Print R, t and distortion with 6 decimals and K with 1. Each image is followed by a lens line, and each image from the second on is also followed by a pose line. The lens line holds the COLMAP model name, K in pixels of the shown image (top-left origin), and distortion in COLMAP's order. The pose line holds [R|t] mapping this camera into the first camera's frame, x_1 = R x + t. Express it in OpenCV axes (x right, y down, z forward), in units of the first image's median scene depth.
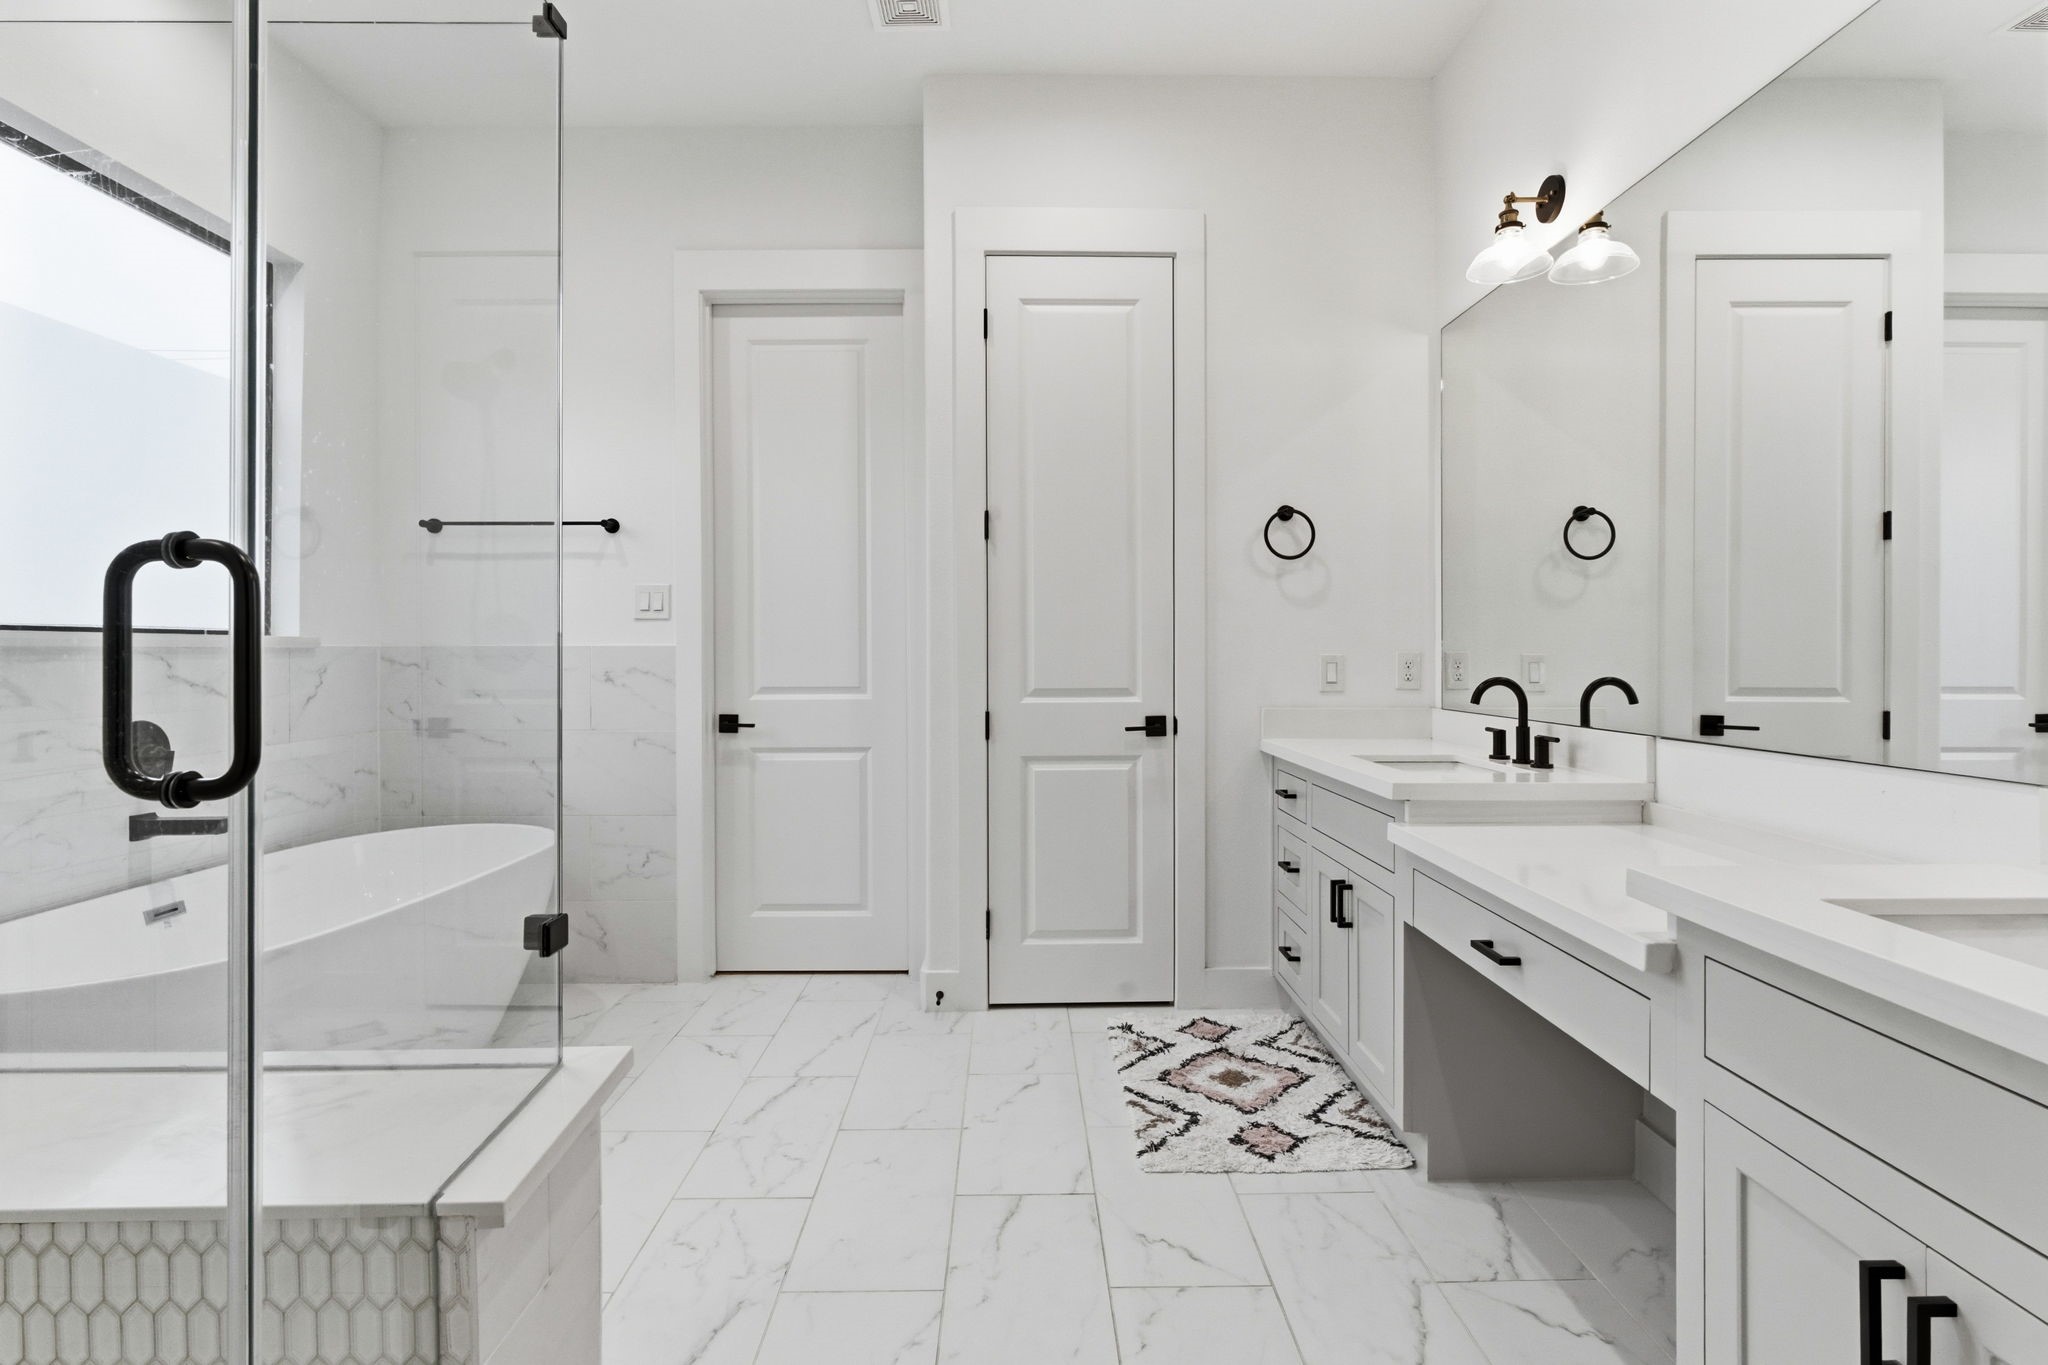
lens RADIAL K [[1024.0, 0, 1025.5], [0, 1024.0, 653.1], [0, 0, 1]] dist [-0.000249, 0.000448]
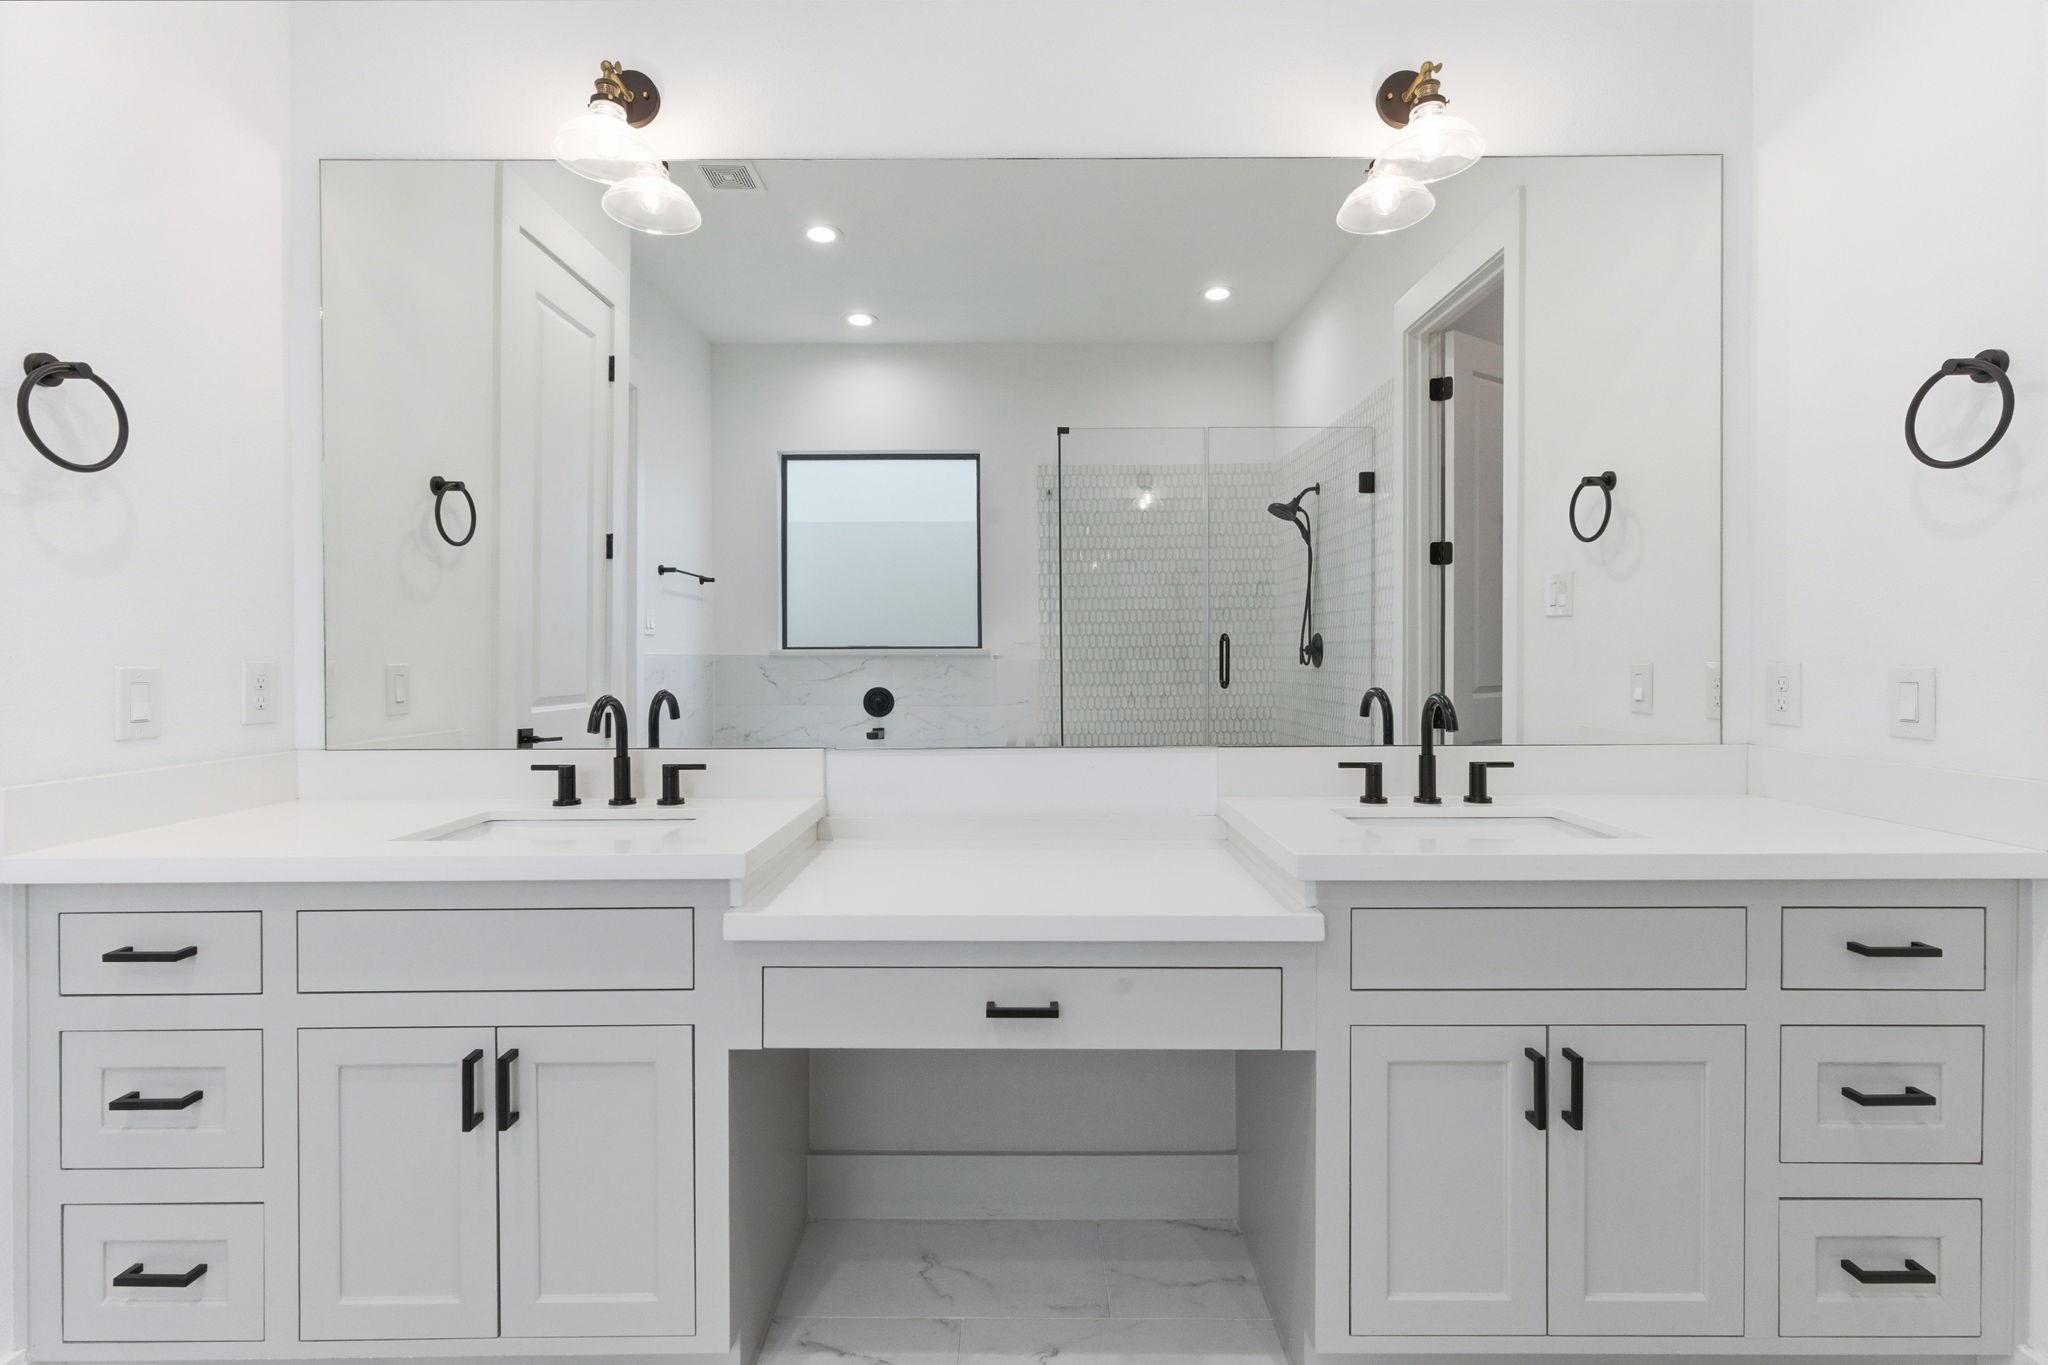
lens RADIAL K [[946.6, 0, 1028.9], [0, 946.6, 665.1], [0, 0, 1]] dist [0.000755, -0.000075]
pose [[0.007838, -0.007882, 0.999938, -0.243095], [0.002931, 0.999965, 0.007859, -0.003415], [-0.999965, 0.002869, 0.007861, 0.707712]]
